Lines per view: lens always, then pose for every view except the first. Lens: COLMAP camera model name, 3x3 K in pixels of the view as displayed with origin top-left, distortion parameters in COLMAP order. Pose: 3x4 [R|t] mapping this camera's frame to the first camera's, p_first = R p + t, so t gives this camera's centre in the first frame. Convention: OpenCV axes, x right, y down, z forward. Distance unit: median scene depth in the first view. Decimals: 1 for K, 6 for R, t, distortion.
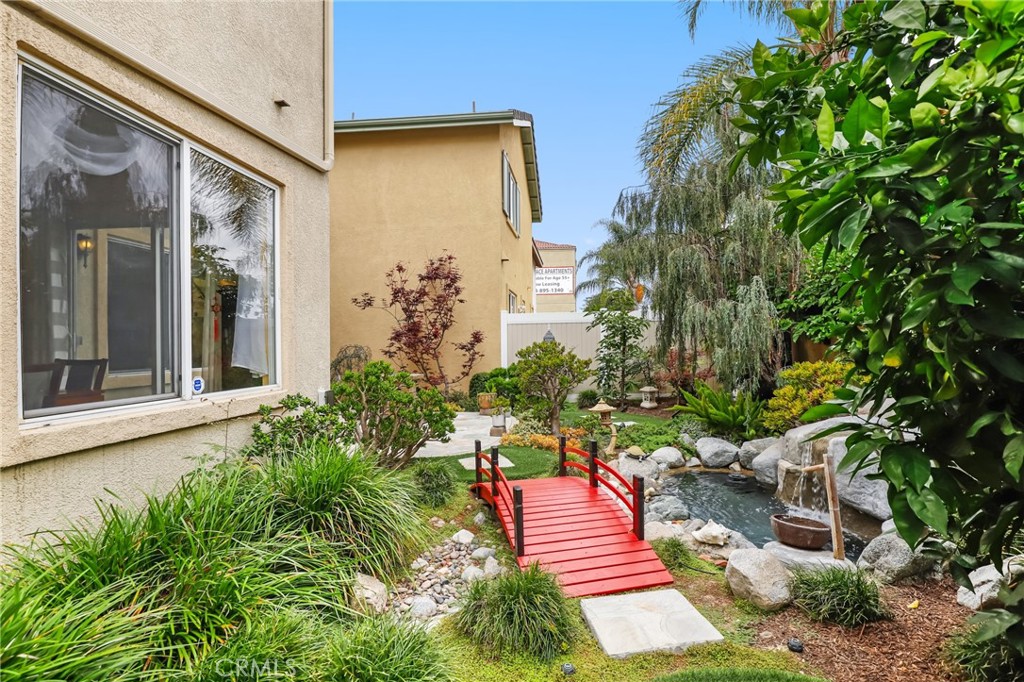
lens RADIAL K [[531.7, 0, 514.0], [0, 531.7, 339.7], [0, 0, 1]] dist [0.003778, -0.002133]
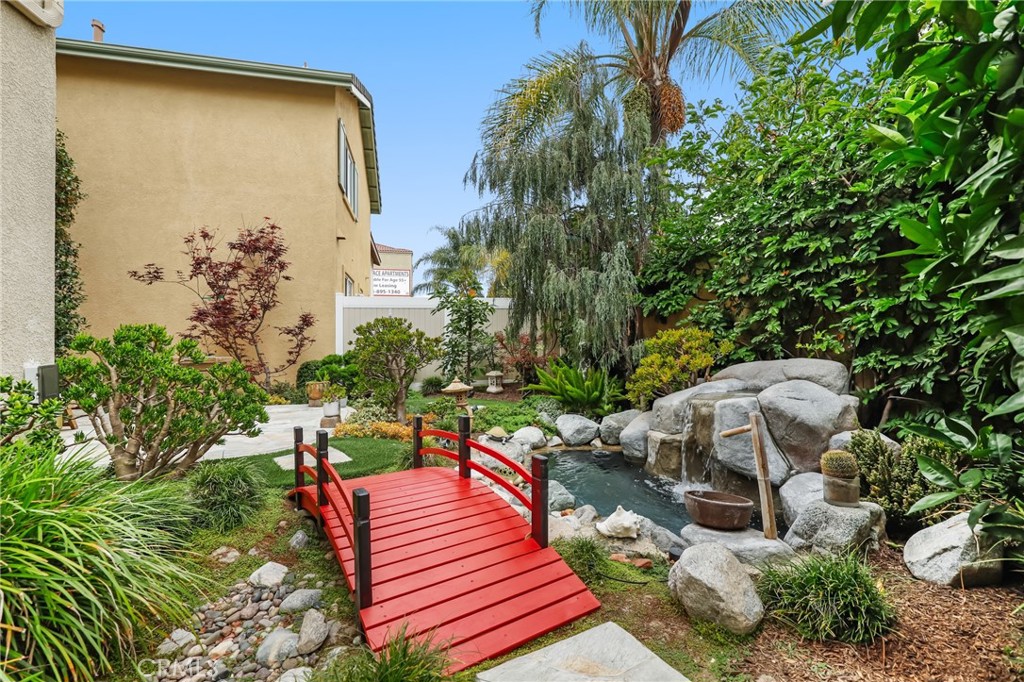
lens RADIAL K [[463.9, 0, 515.8], [0, 463.9, 343.1], [0, 0, 1]] dist [-0.000156, -0.001384]
pose [[0.941196, 0.006246, 0.337804, -0.003783], [-0.003003, 0.999944, -0.010124, 0.067973], [-0.337849, 0.008514, 0.941162, 0.262826]]
